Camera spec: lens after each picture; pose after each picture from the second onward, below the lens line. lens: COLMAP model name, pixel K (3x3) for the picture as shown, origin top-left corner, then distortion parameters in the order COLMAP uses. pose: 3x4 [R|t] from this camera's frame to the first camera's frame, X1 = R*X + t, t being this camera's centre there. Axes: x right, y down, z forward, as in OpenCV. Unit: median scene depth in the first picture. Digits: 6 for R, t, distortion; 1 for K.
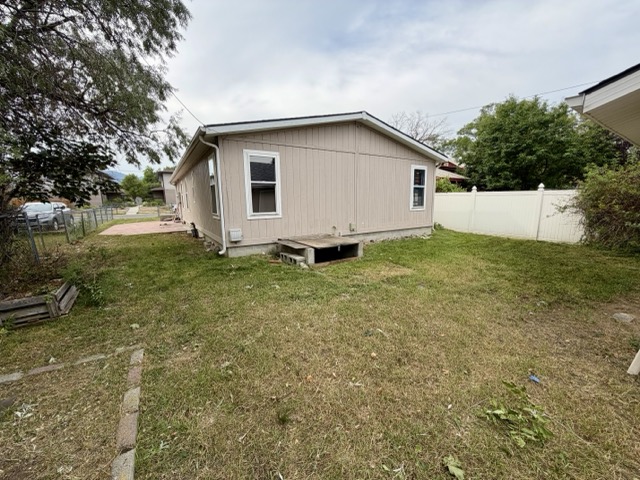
lens RADIAL K [[256.8, 0, 317.8], [0, 256.8, 238.9], [0, 0, 1]] dist [0.001408, 0.000873]
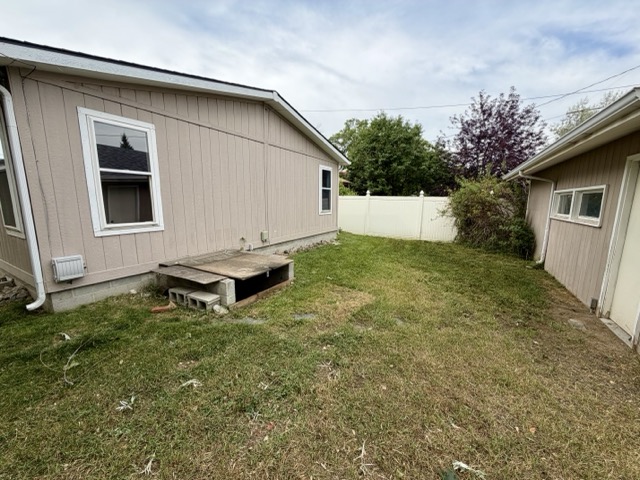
lens RADIAL K [[256.8, 0, 321.2], [0, 256.8, 241.7], [0, 0, 1]] dist [0.001408, 0.000873]
pose [[0.883346, -0.055085, 0.465474, -0.089754], [0.049090, 0.998481, 0.025003, -0.049120], [-0.466144, 0.000763, 0.884709, 0.248014]]
